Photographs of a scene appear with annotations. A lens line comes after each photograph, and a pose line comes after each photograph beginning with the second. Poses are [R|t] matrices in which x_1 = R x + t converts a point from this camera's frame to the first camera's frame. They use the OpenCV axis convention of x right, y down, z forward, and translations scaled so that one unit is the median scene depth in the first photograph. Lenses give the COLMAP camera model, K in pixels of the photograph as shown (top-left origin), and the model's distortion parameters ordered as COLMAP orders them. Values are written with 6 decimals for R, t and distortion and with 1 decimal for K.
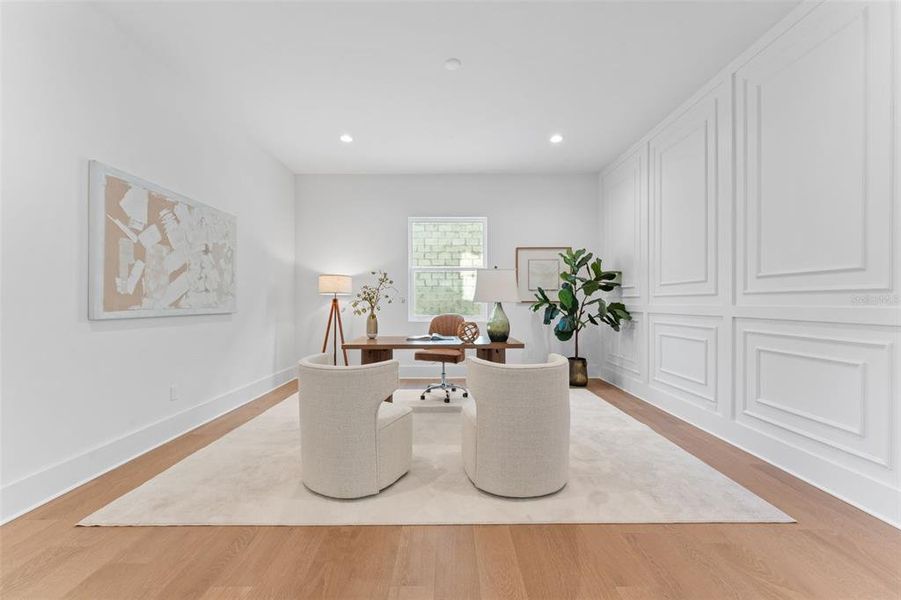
lens RADIAL K [[360.4, 0, 449.8], [0, 360.4, 305.7], [0, 0, 1]] dist [-0.000980, -0.000154]
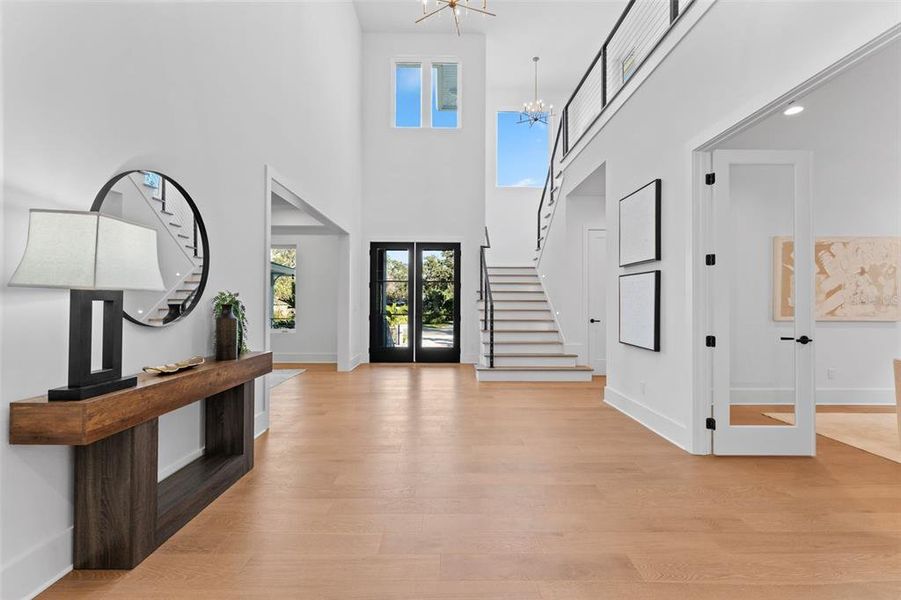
lens RADIAL K [[360.4, 0, 449.8], [0, 360.4, 305.7], [0, 0, 1]] dist [-0.000980, -0.000154]
pose [[0.008112, 0.000261, -0.999967, 0.659156], [-0.013416, 0.999910, 0.000152, -0.013220], [0.999877, 0.013414, 0.008115, -0.536886]]
